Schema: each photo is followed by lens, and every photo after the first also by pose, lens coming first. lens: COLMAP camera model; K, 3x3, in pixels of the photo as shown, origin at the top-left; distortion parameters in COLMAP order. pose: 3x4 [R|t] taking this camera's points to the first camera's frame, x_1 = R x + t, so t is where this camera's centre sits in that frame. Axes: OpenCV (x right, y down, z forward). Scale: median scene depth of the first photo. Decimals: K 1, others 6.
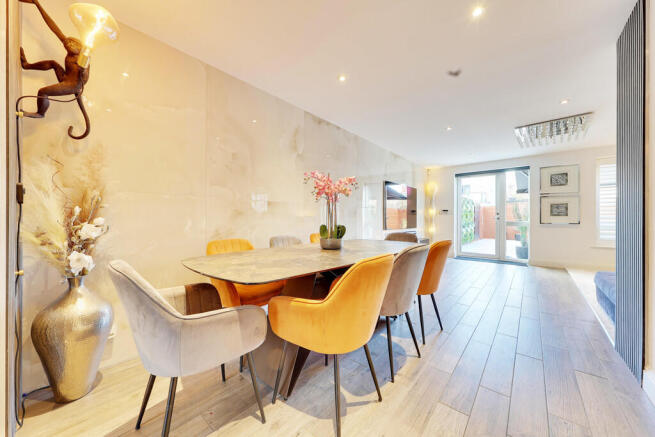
lens RADIAL K [[232.3, 0, 327.5], [0, 232.3, 218.5], [0, 0, 1]] dist [0.000791, 0.000083]
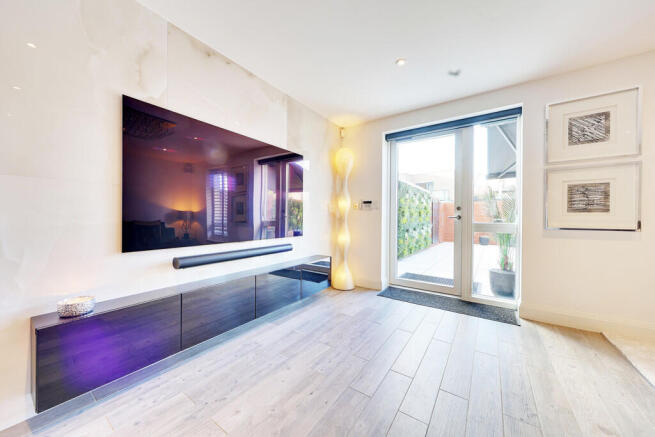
lens RADIAL K [[232.3, 0, 327.5], [0, 232.3, 218.5], [0, 0, 1]] dist [0.000791, 0.000083]
pose [[0.993571, 0.001844, 0.113198, 0.420210], [-0.002485, 0.999982, 0.005517, -0.000080], [-0.113186, -0.005762, 0.993557, 0.567869]]
